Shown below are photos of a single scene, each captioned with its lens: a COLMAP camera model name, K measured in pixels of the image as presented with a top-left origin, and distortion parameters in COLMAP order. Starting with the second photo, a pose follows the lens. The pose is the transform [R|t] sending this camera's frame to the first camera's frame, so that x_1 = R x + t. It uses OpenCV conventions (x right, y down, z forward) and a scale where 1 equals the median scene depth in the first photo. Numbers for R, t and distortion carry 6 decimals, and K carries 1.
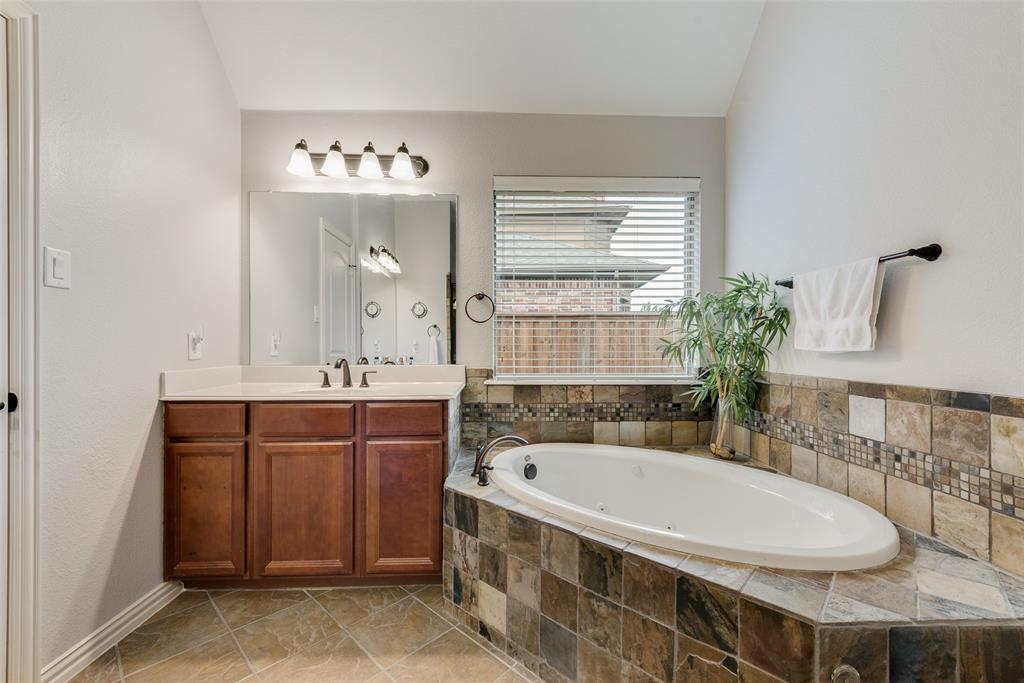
lens RADIAL K [[417.9, 0, 512.0], [0, 417.9, 341.5], [0, 0, 1]] dist [0.001275, -0.000009]
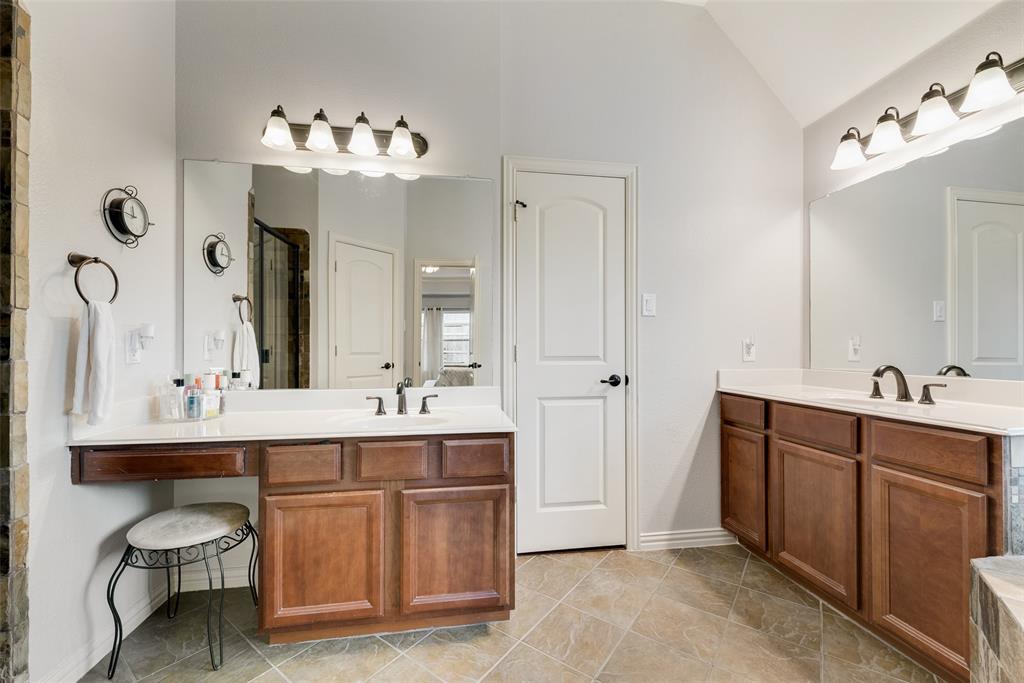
lens RADIAL K [[403.3, 0, 512.0], [0, 403.3, 345.2], [0, 0, 1]] dist [0.019343, -0.005937]
pose [[0.130428, -0.010678, -0.991400, 0.374071], [0.010960, 0.999896, -0.009328, -0.001627], [0.991397, -0.009649, 0.130531, 0.174201]]
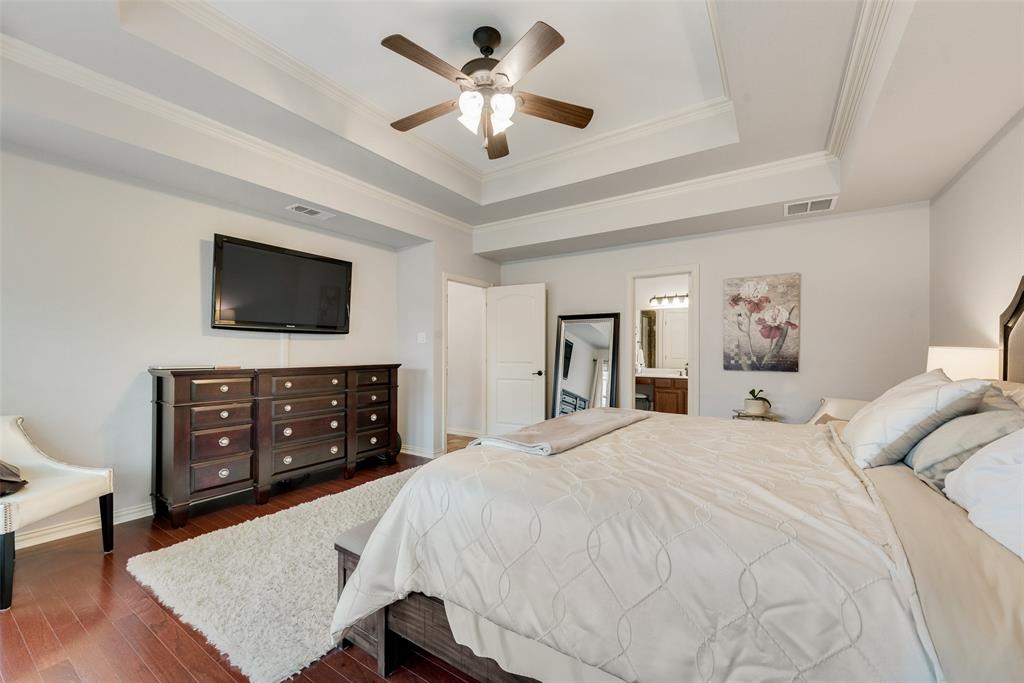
lens RADIAL K [[403.3, 0, 512.0], [0, 403.3, 345.2], [0, 0, 1]] dist [0.019343, -0.005937]
pose [[-0.572604, -0.009841, -0.819773, 4.207423], [0.002208, 0.999906, -0.013546, -0.092935], [0.819829, -0.009566, -0.572529, 1.055140]]
